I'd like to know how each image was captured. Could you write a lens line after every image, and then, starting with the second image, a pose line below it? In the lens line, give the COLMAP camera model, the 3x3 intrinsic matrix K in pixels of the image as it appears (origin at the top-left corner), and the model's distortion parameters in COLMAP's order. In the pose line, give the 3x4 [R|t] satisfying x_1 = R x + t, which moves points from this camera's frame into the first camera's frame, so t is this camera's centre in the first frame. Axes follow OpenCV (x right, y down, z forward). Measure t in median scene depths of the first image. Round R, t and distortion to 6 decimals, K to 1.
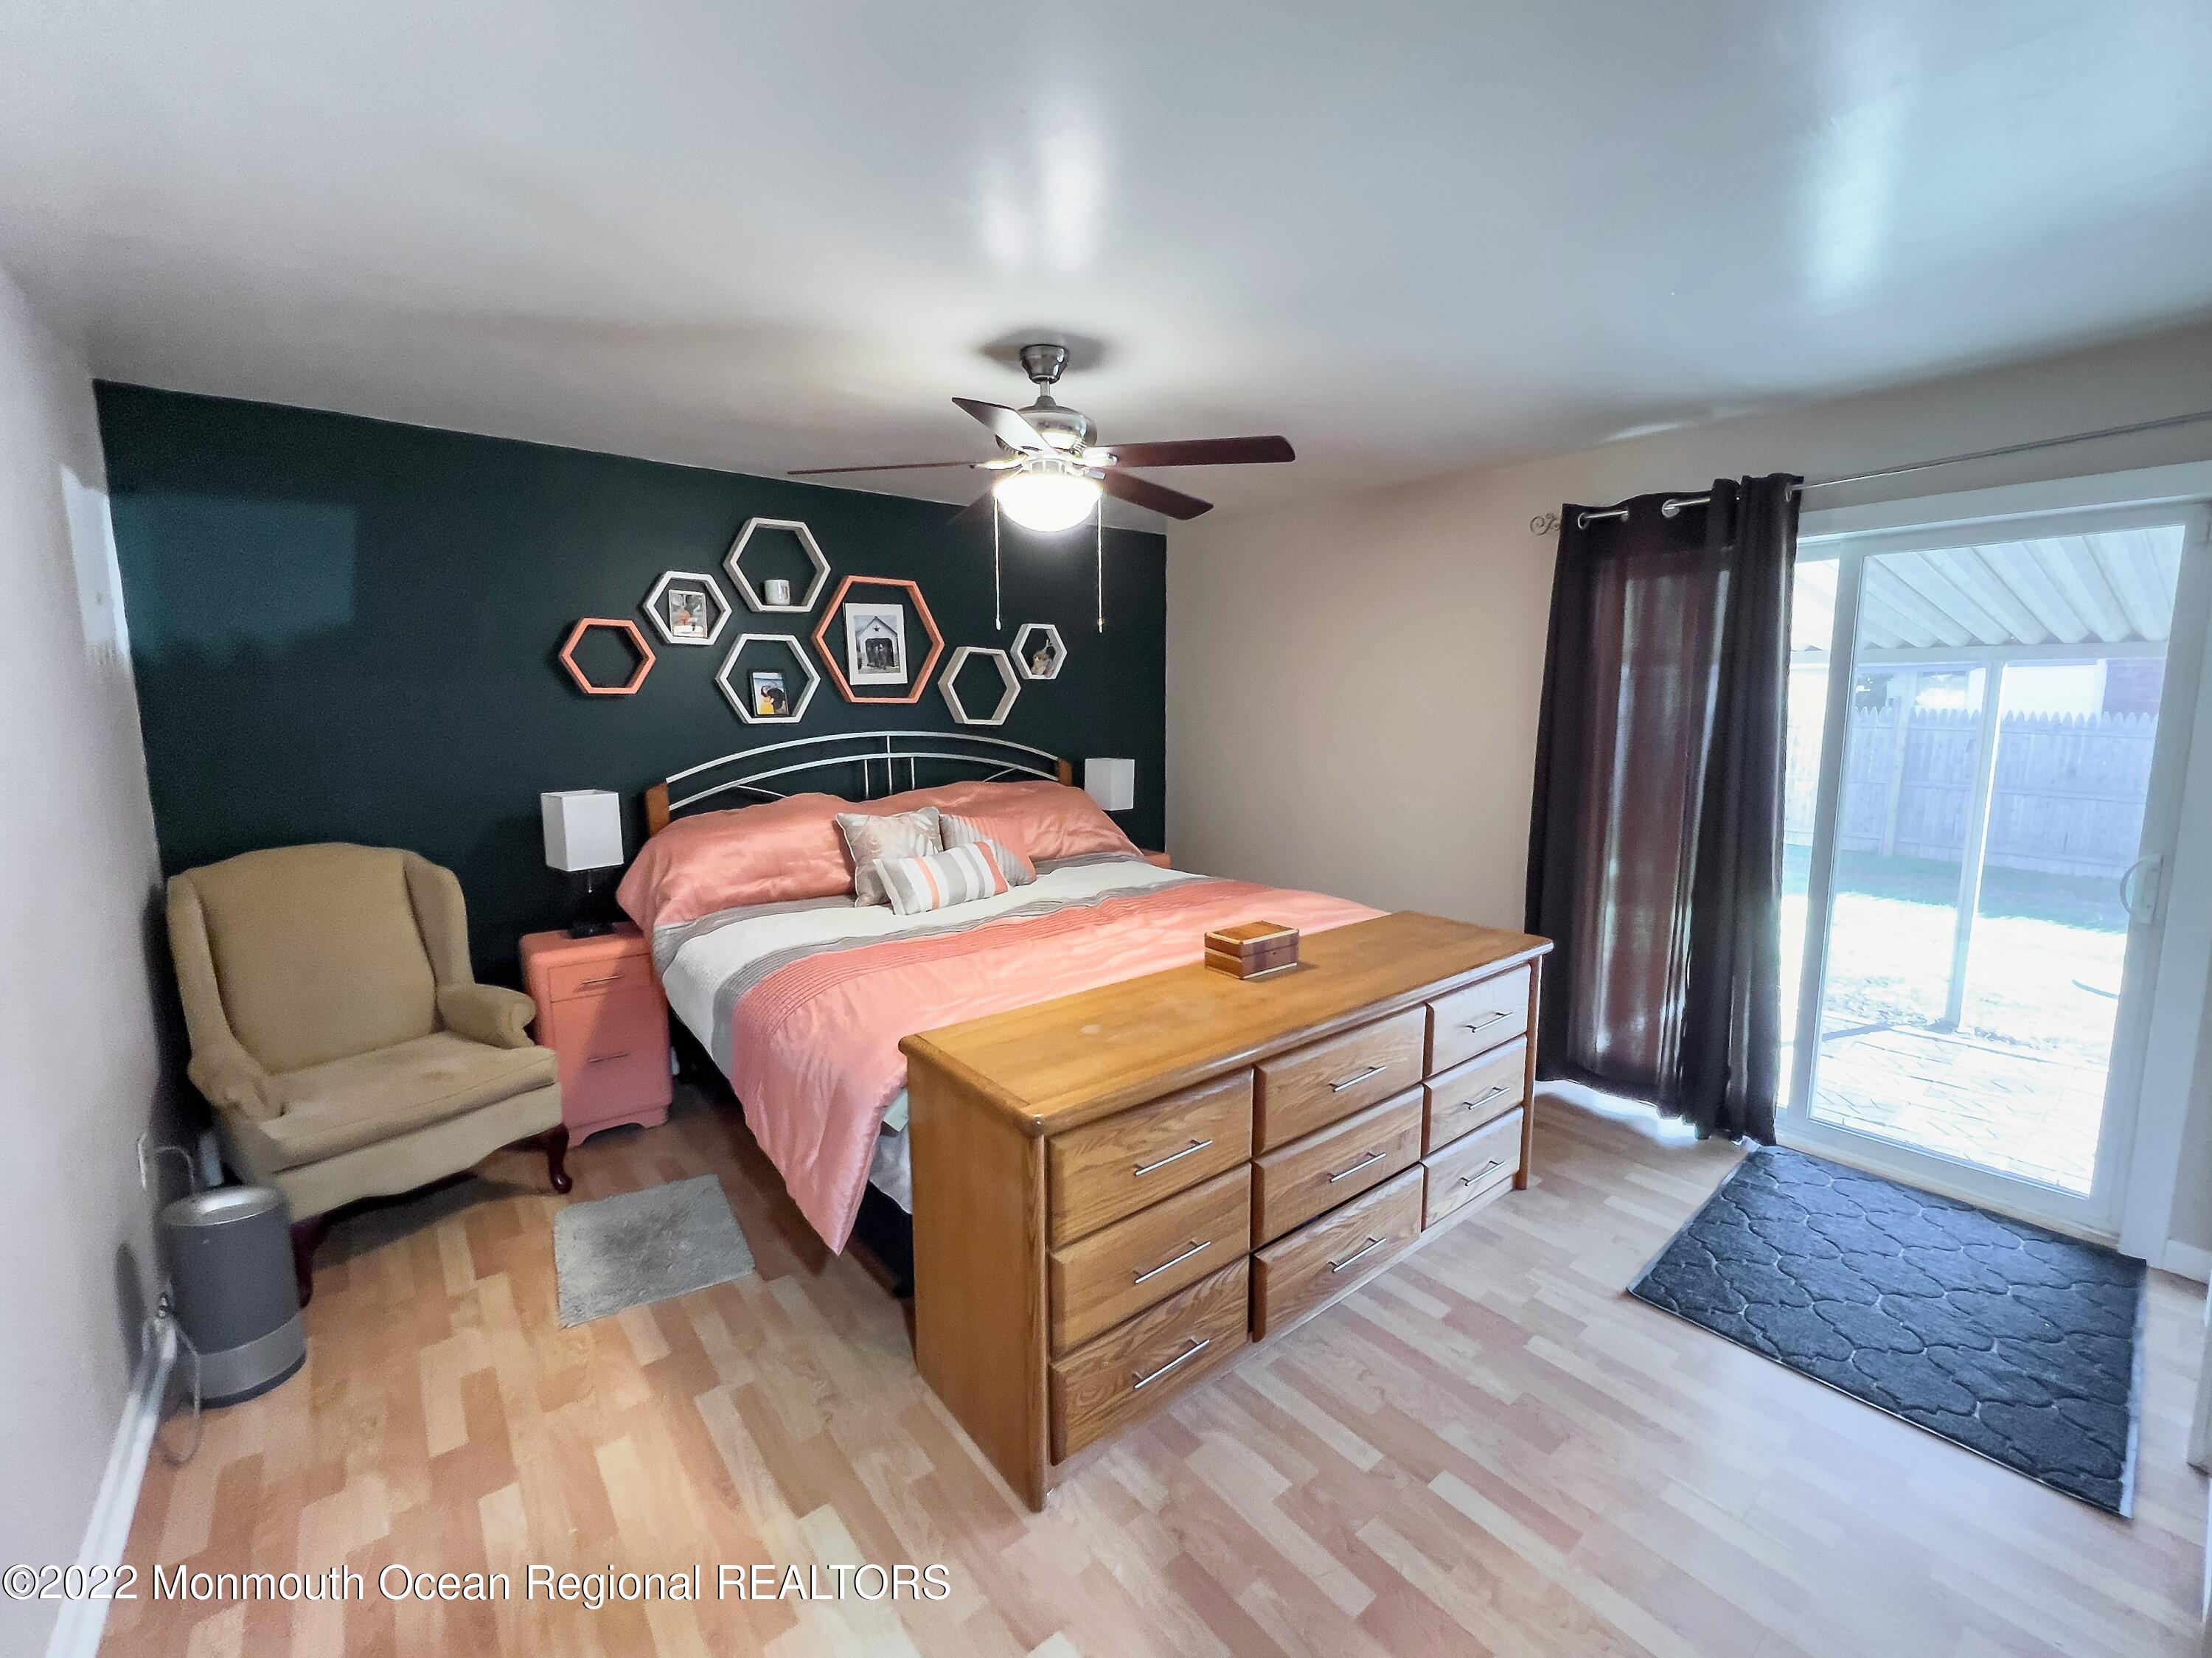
lens RADIAL K [[933.0, 0, 1106.0], [0, 933.0, 829.0], [0, 0, 1]] dist [-0.001423, -0.000042]
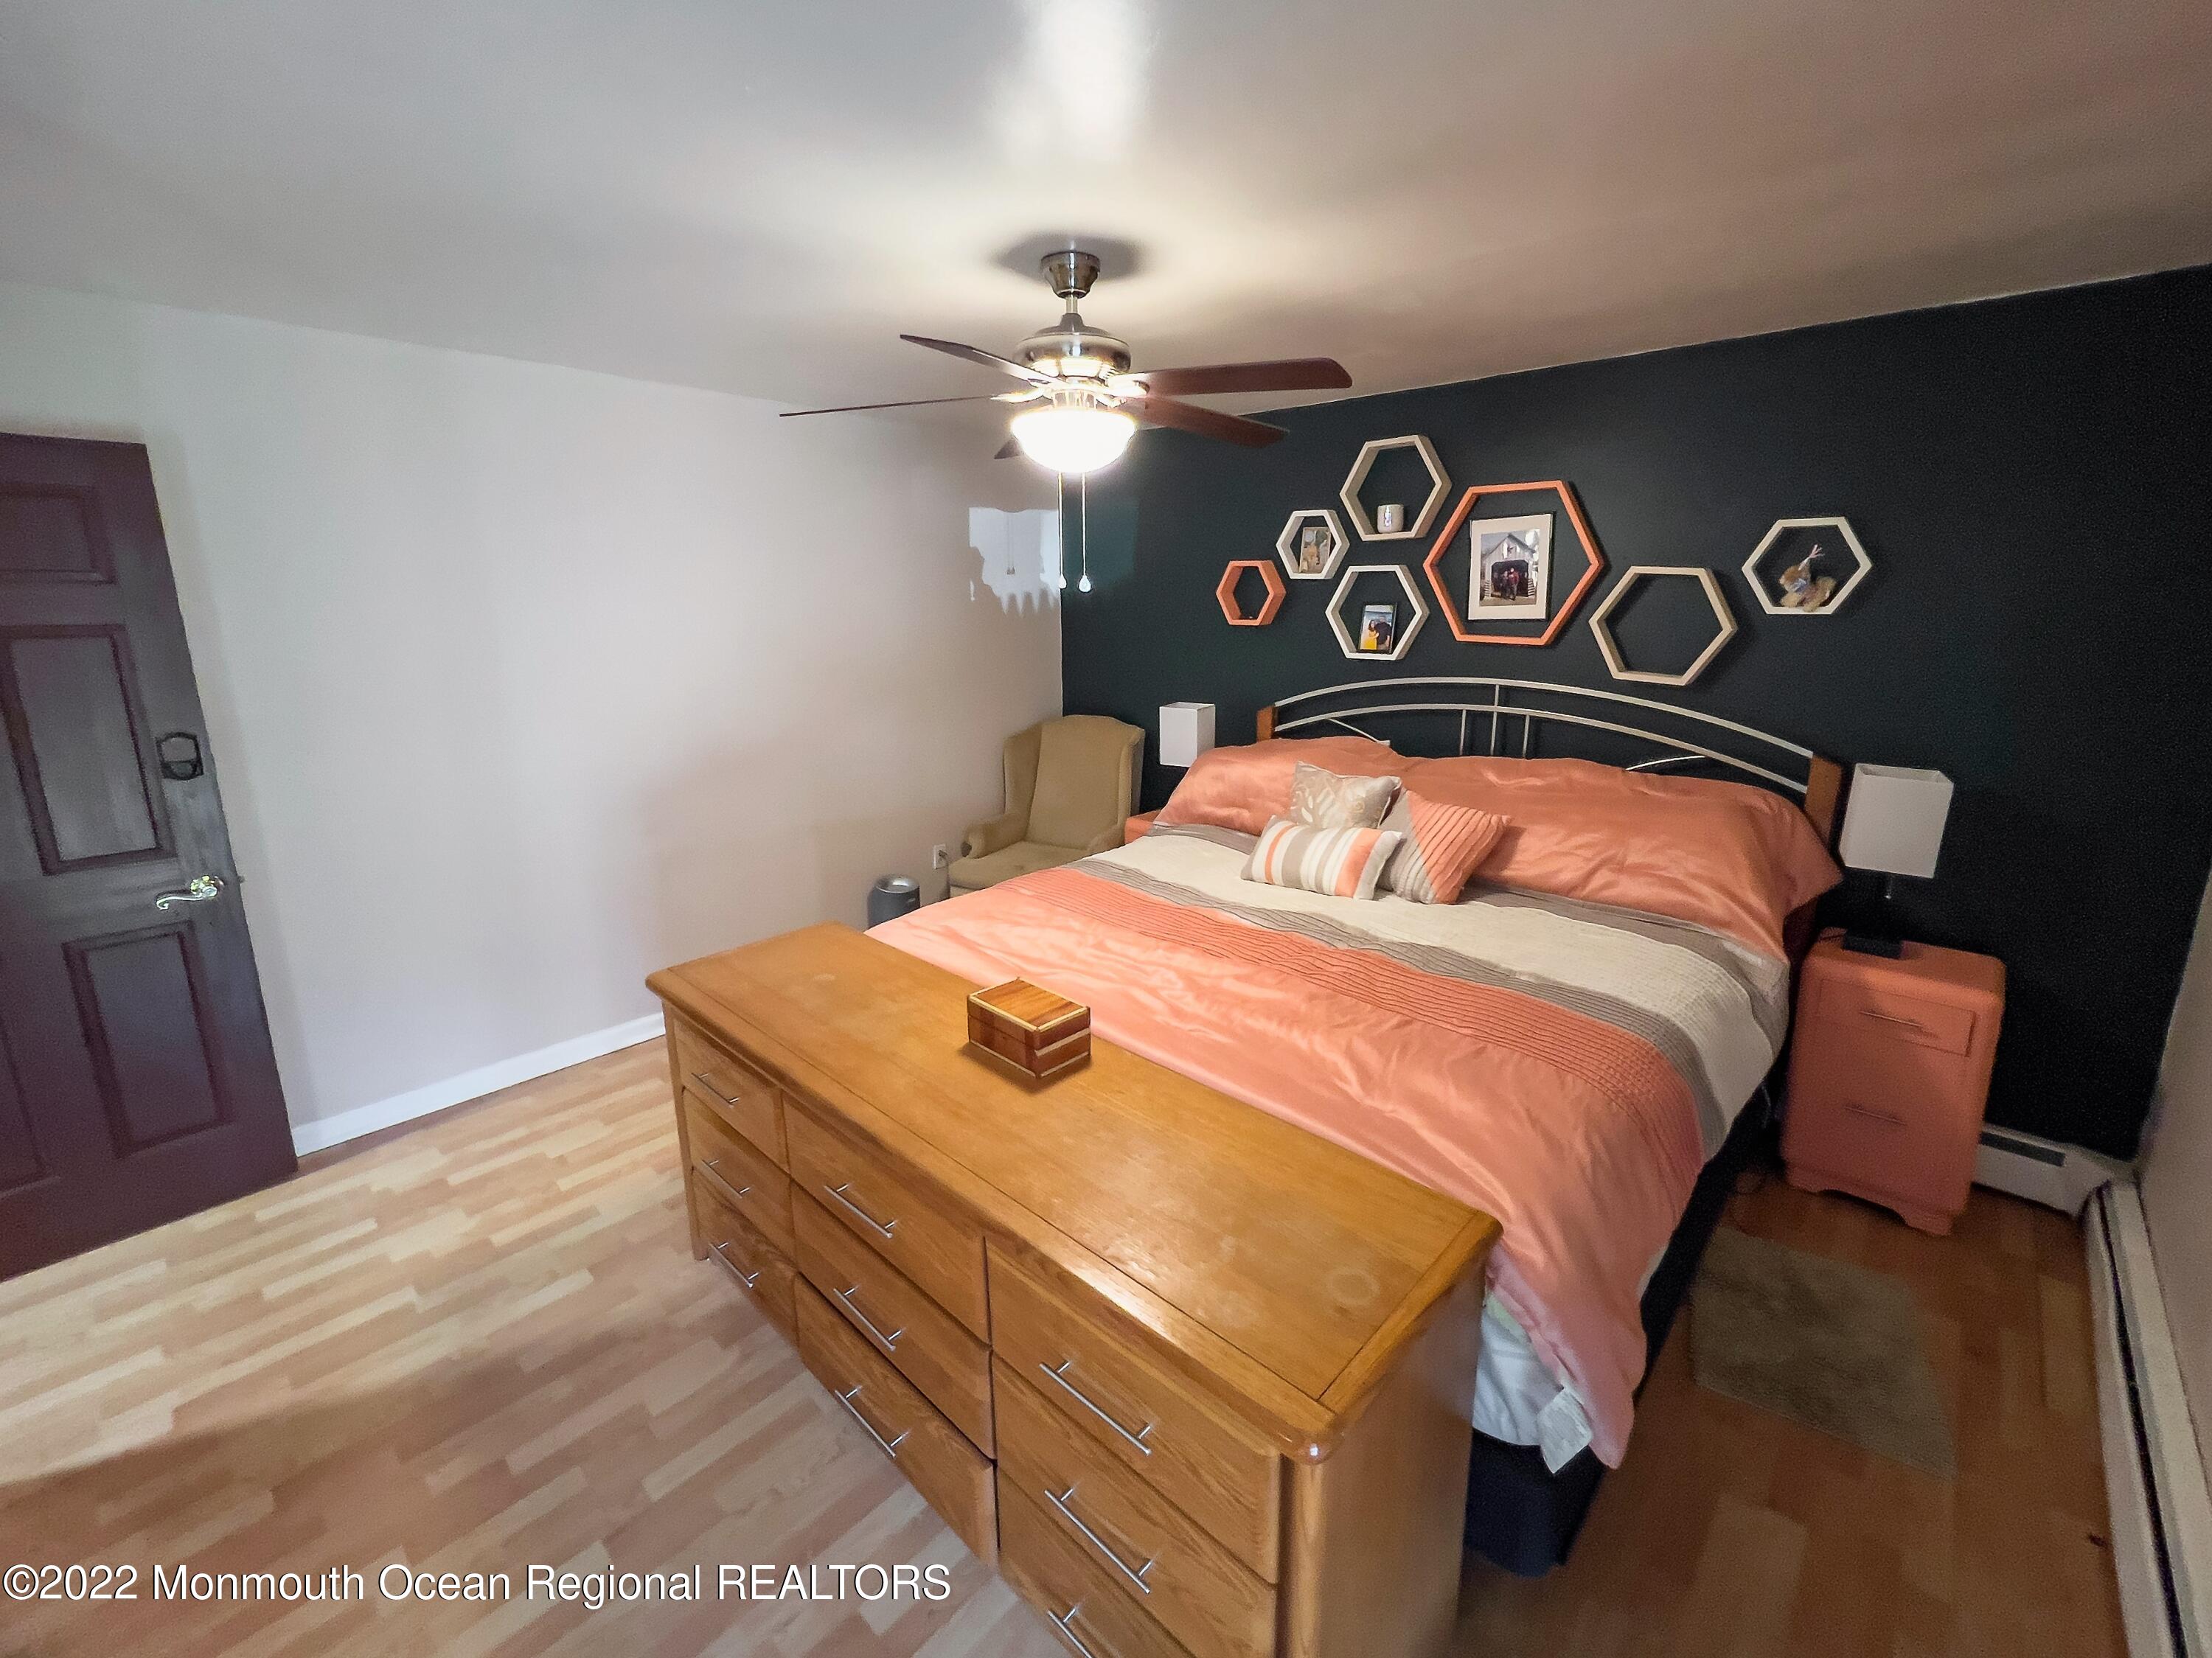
lens RADIAL K [[915.4, 0, 1106.2], [0, 915.4, 786.0], [0, 0, 1]] dist [0.004034, 0.000365]
pose [[0.142258, 0.214180, -0.966380, 0.533954], [-0.130363, 0.971859, 0.196204, -0.134806], [0.981207, 0.098069, 0.166176, 0.587354]]
